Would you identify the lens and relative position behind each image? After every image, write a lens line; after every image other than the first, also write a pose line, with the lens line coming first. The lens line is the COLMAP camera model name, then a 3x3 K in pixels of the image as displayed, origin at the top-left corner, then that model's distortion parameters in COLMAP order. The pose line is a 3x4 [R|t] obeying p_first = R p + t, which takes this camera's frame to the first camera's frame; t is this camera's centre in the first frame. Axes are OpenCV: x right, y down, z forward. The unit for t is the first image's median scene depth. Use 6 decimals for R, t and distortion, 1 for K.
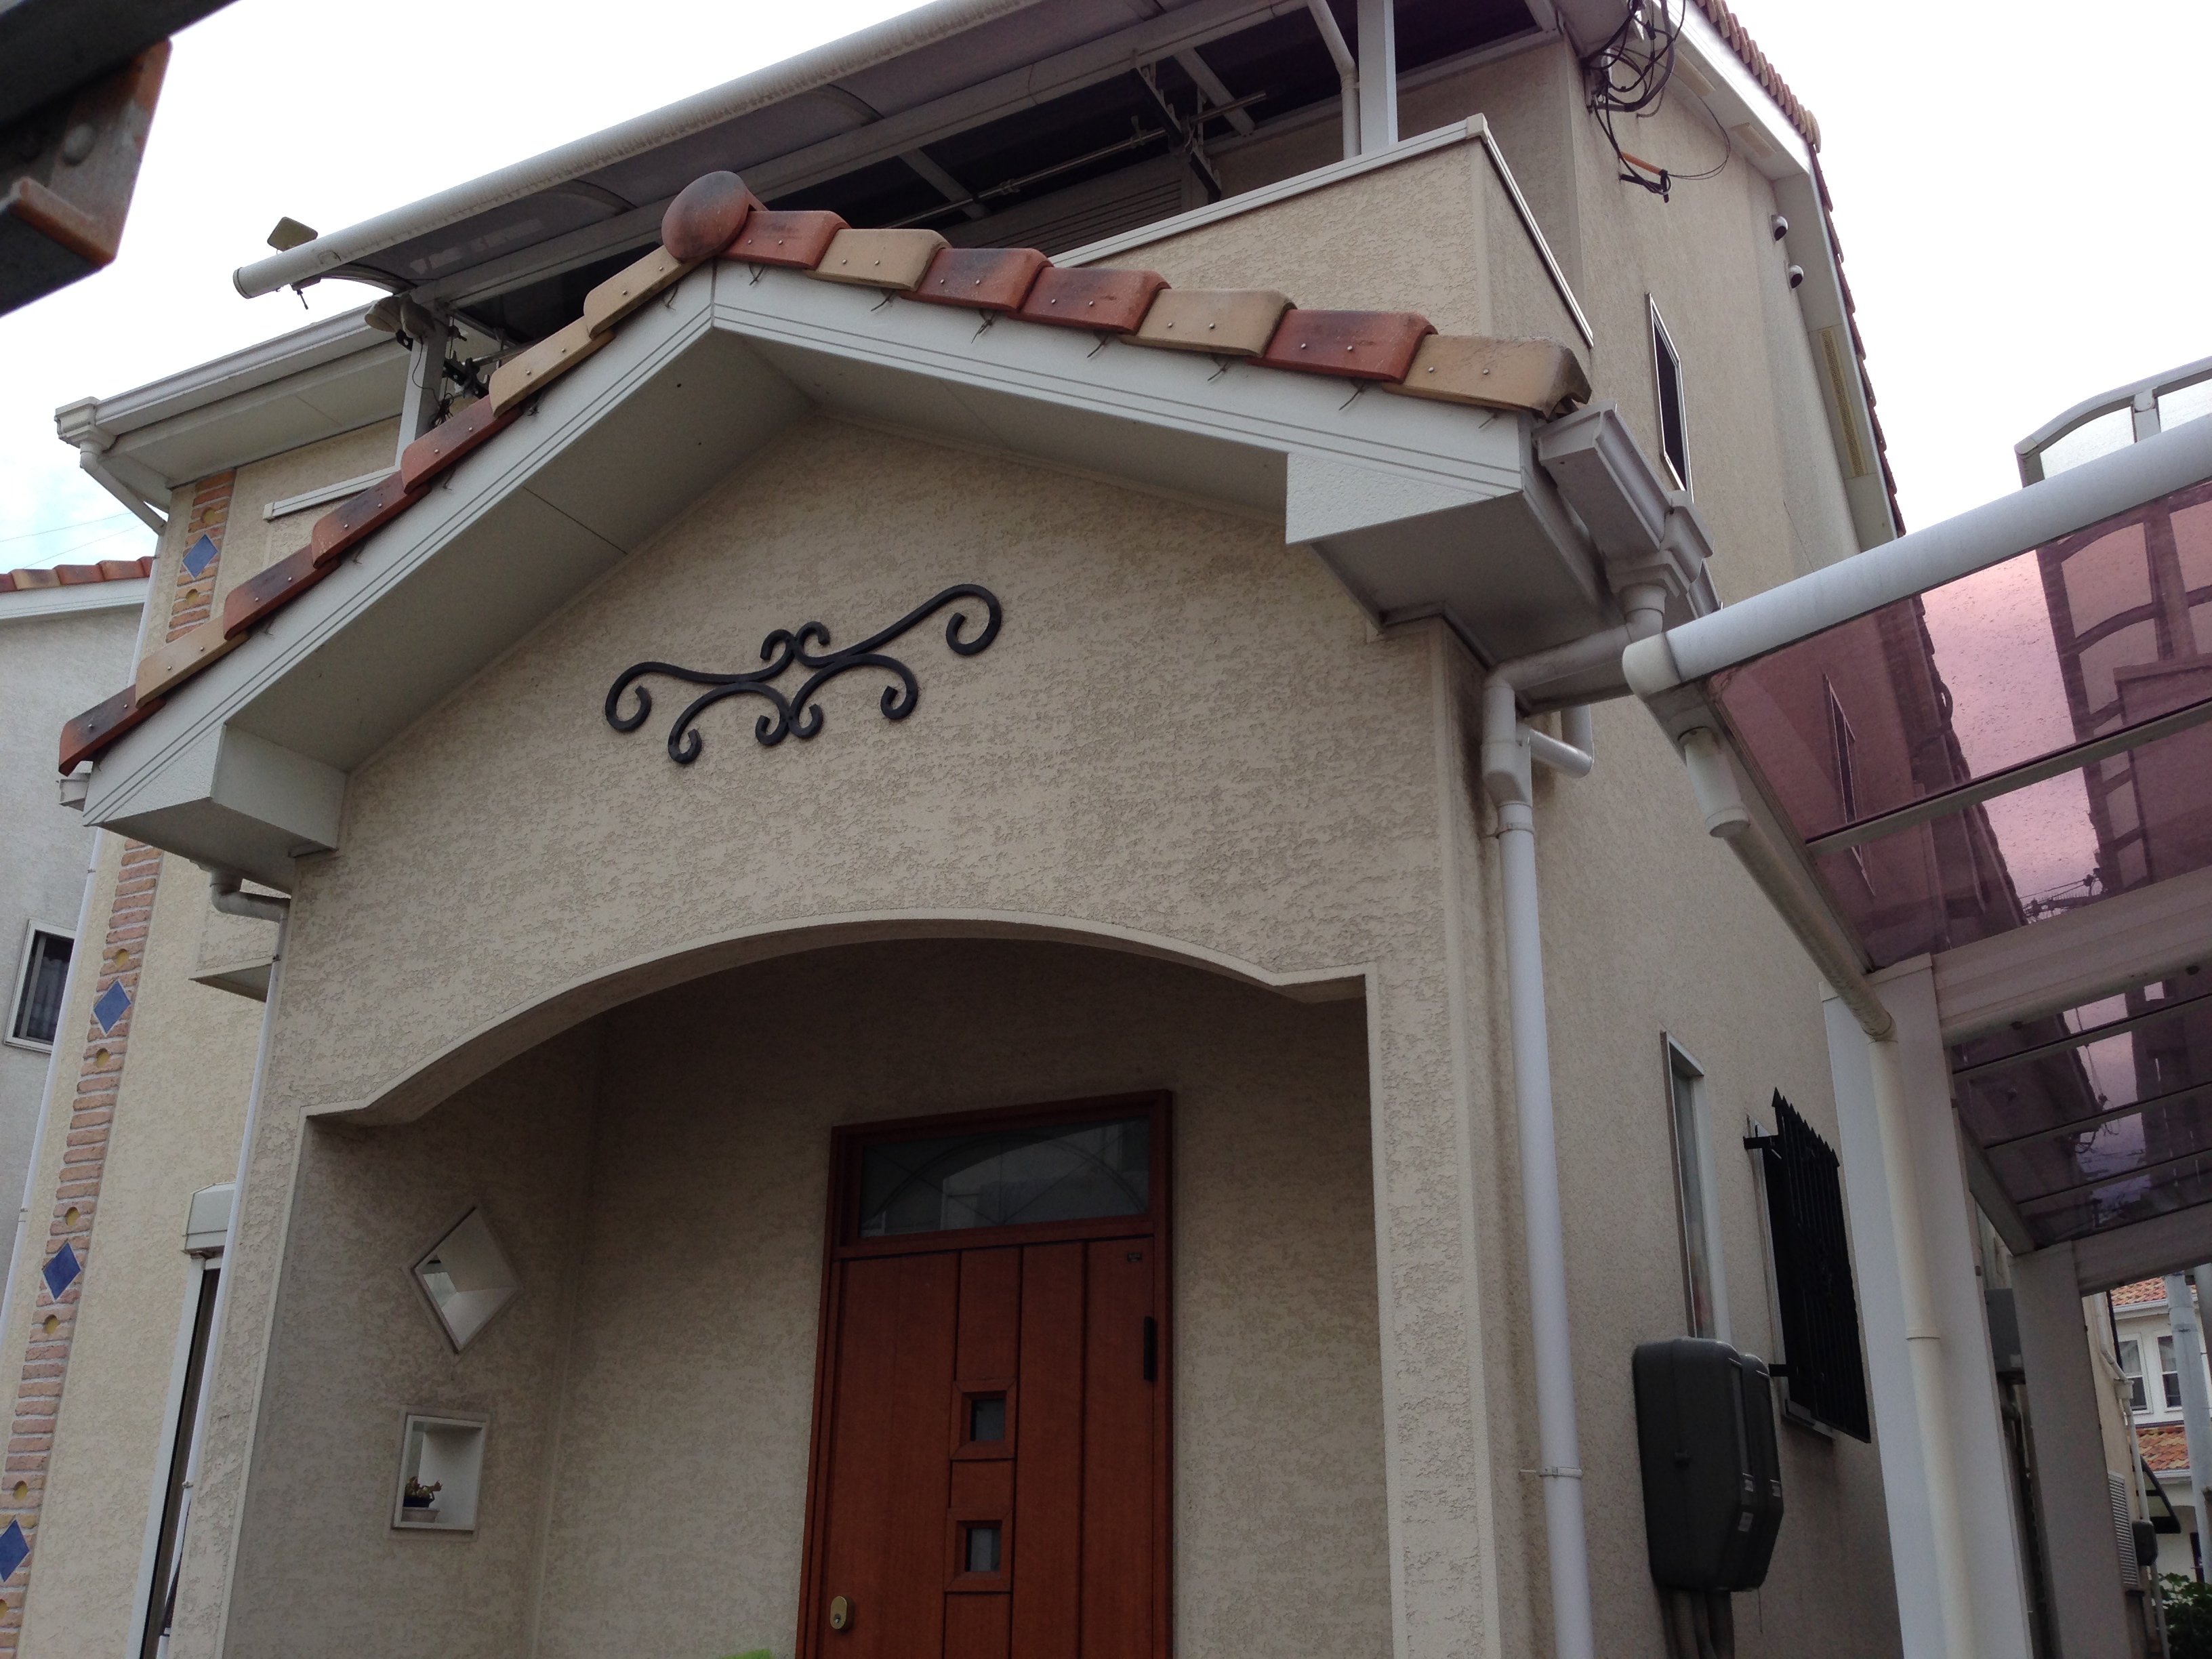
lens RADIAL K [[2011.9, 0, 1107.1], [0, 2011.9, 817.5], [0, 0, 1]] dist [0.137175, -0.228616]
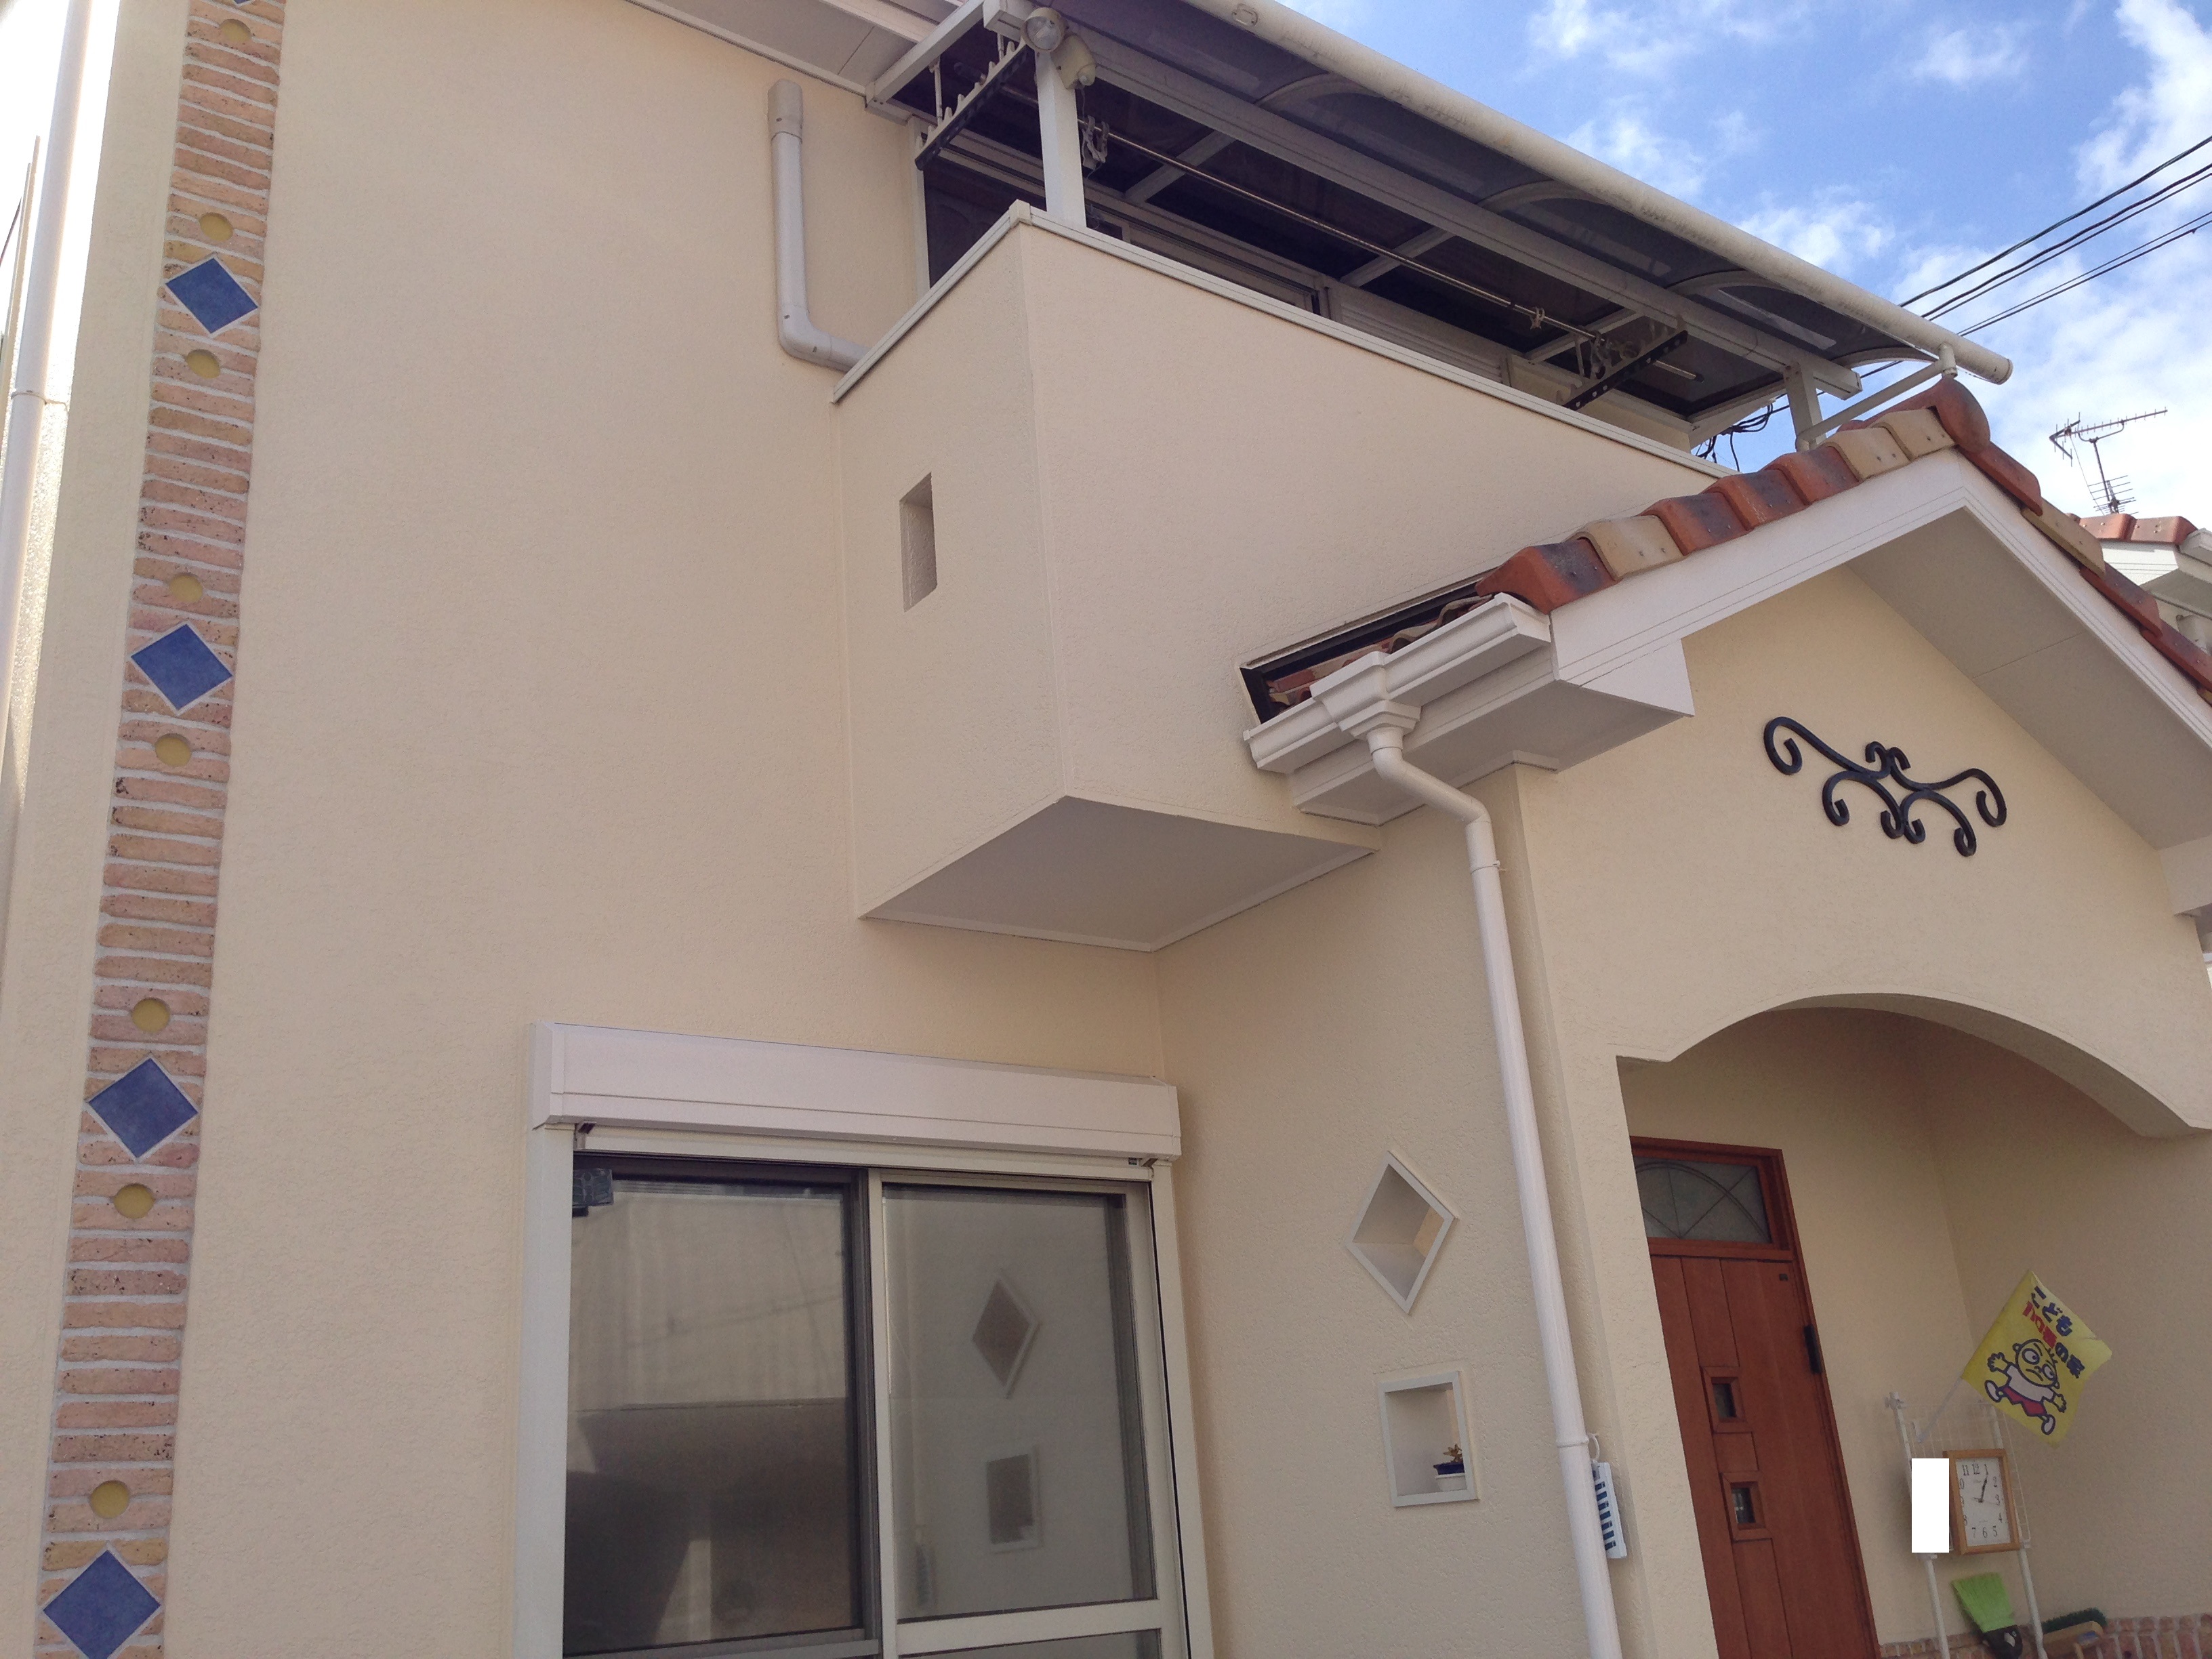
lens RADIAL K [[2021.2, 0, 1106.0], [0, 2021.2, 829.5], [0, 0, 1]] dist [0.111552, -0.188532]
pose [[0.444238, 0.264881, 0.855857, -1.353617], [-0.248707, 0.954208, -0.166227, 0.266301], [-0.860696, -0.139013, 0.489773, 0.765473]]
